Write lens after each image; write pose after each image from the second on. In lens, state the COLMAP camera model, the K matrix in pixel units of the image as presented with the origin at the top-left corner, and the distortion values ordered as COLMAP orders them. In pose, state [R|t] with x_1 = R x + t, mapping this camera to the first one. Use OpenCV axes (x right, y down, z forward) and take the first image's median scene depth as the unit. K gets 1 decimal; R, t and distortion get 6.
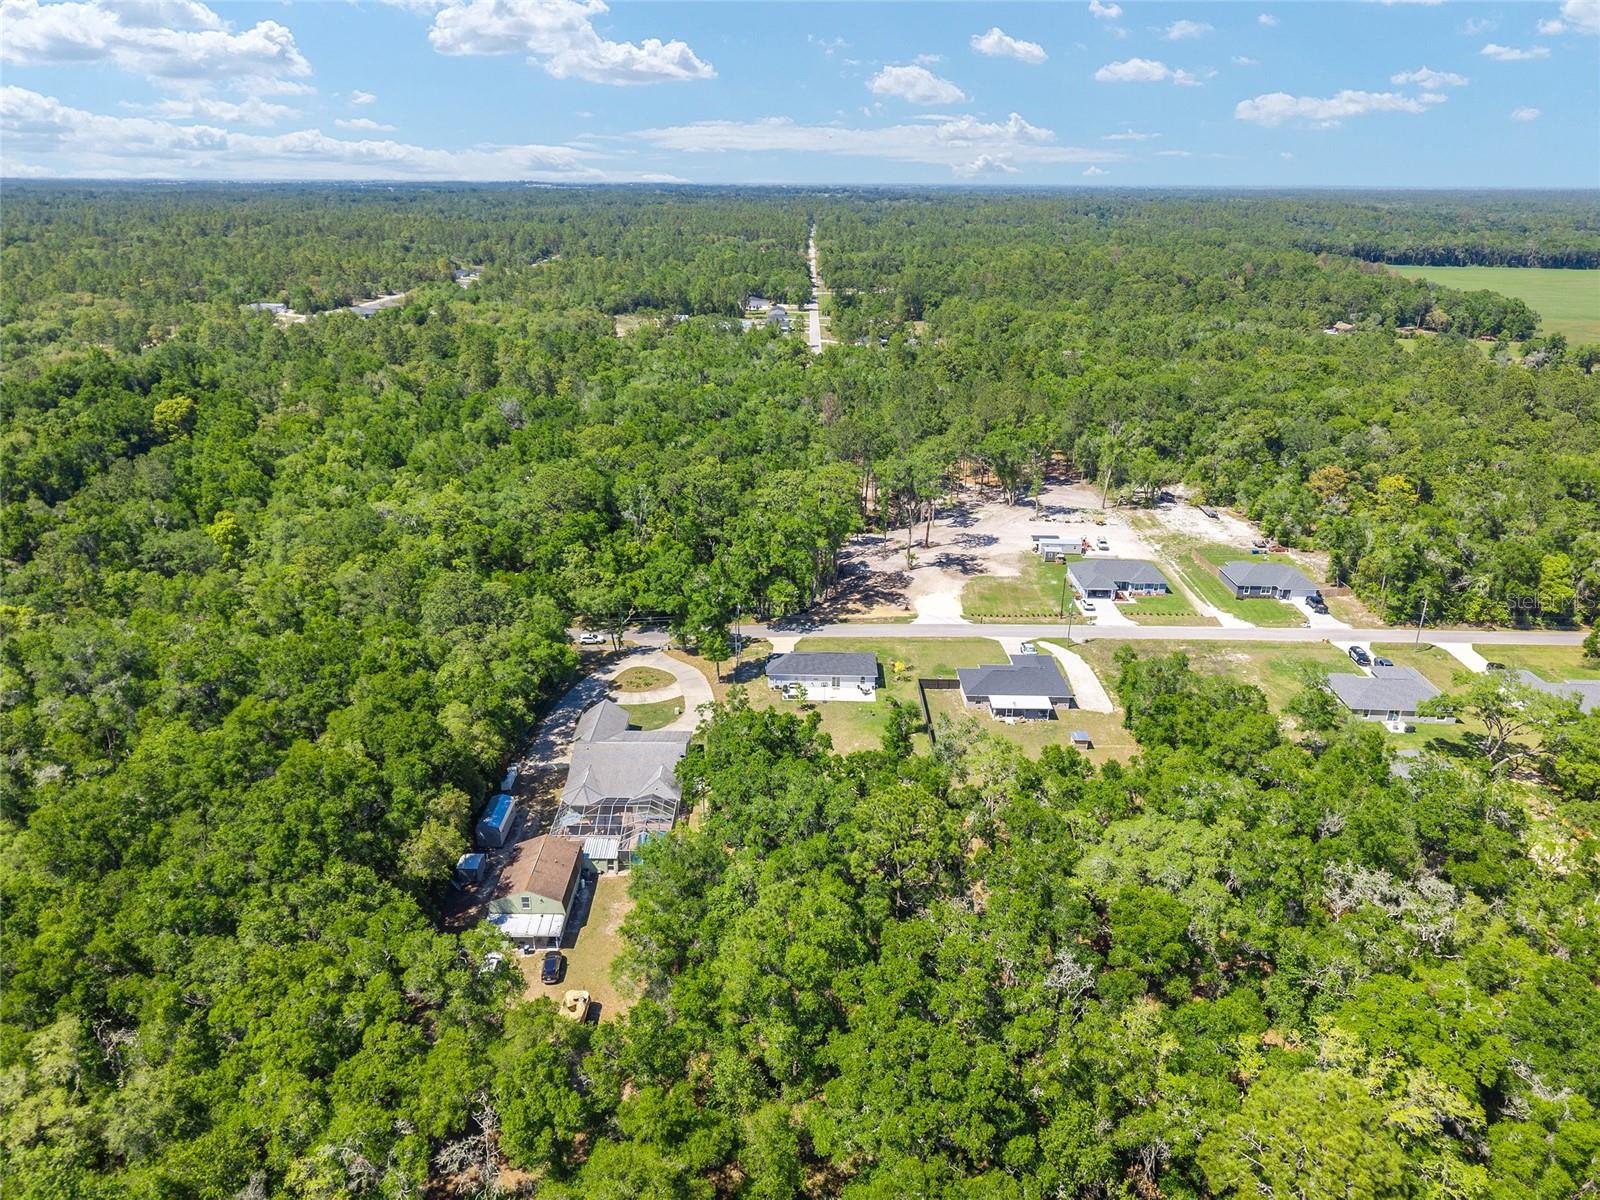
lens RADIAL K [[1066.7, 0, 786.0], [0, 1066.7, 597.6], [0, 0, 1]] dist [0.033653, -0.034280]
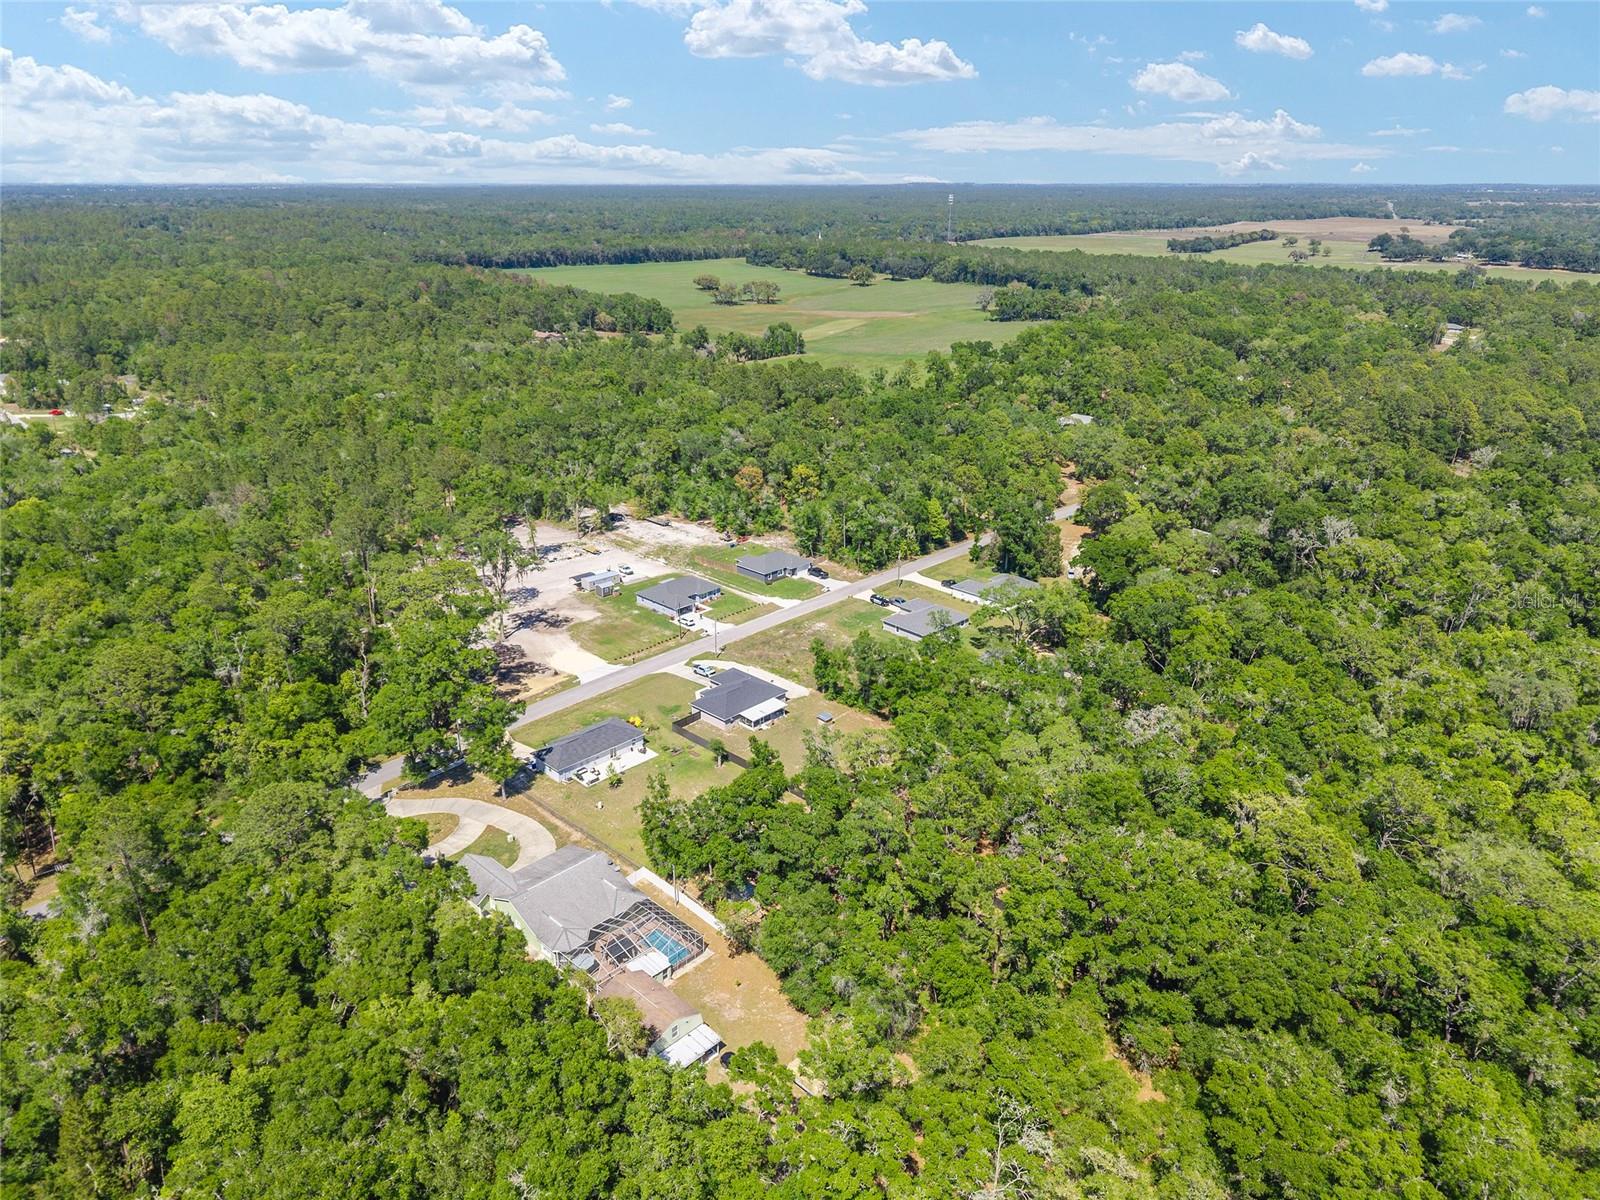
lens RADIAL K [[1066.7, 0, 817.9], [0, 1066.7, 610.9], [0, 0, 1]] dist [0.033653, -0.034280]
pose [[0.670673, -0.273252, 0.689588, -0.419189], [0.262451, 0.956952, 0.123944, -0.110618], [-0.693771, 0.097857, 0.713517, 0.068354]]
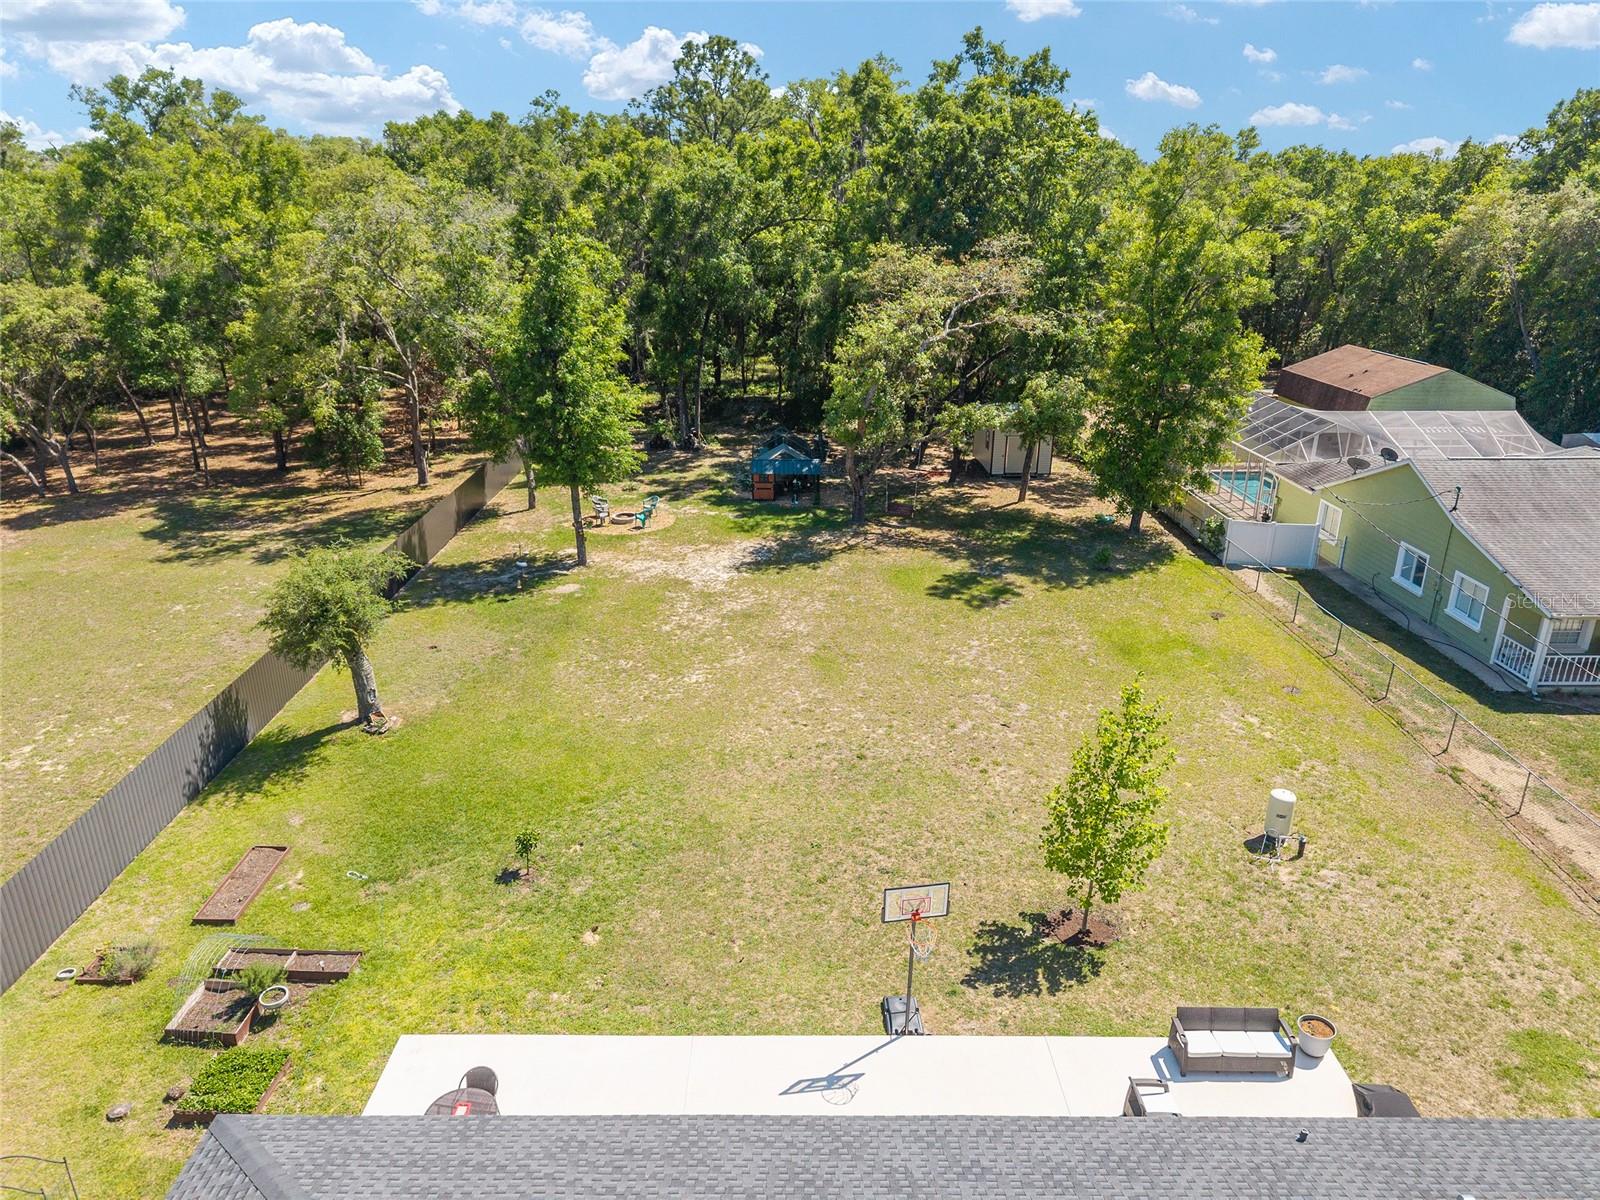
lens RADIAL K [[1066.7, 0, 791.1], [0, 1066.7, 600.8], [0, 0, 1]] dist [0.033653, -0.034280]
pose [[-0.999636, -0.000730, -0.026985, 0.039903], [-0.018452, 0.748155, 0.663267, -0.002103], [0.019705, 0.663523, -0.747896, 0.838110]]
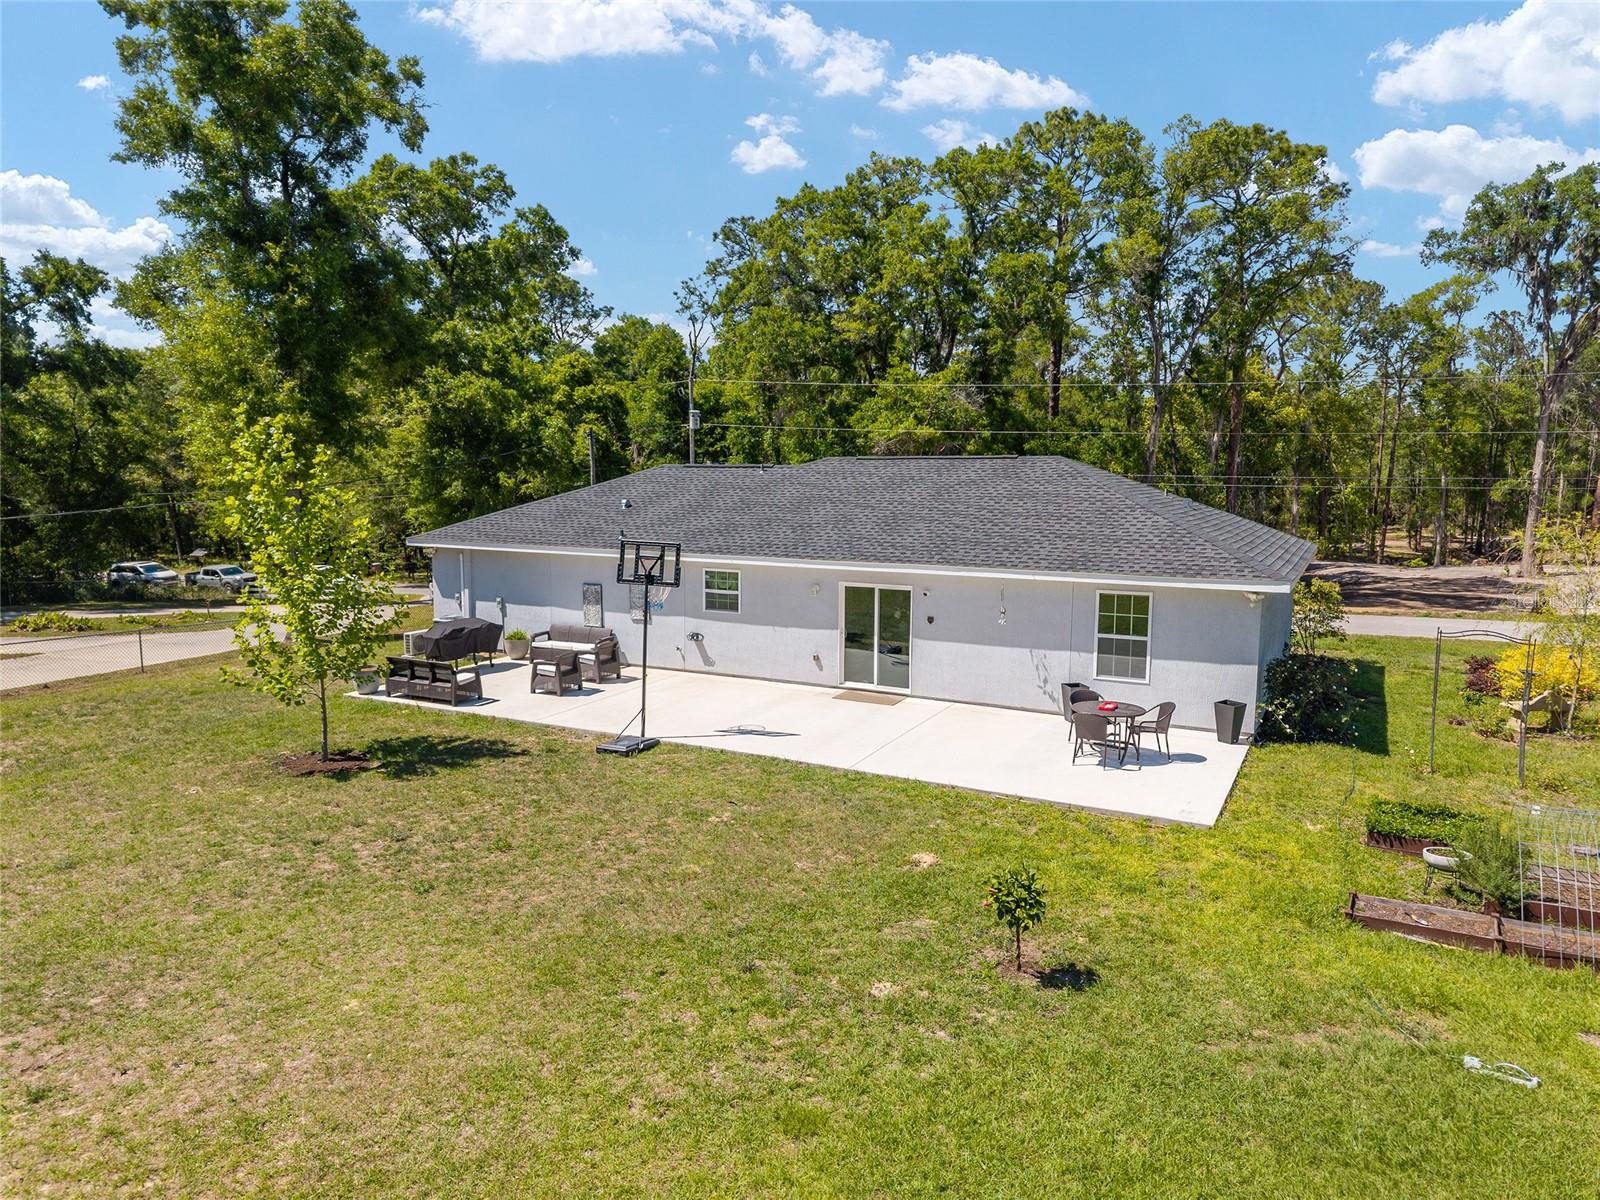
lens RADIAL K [[1066.7, 0, 796.2], [0, 1066.7, 602.7], [0, 0, 1]] dist [0.033653, -0.034280]
pose [[0.896616, 0.052030, -0.439741, 0.072282], [-0.160192, 0.963925, -0.212574, 0.081966], [0.412816, 0.261041, 0.872606, 0.733630]]
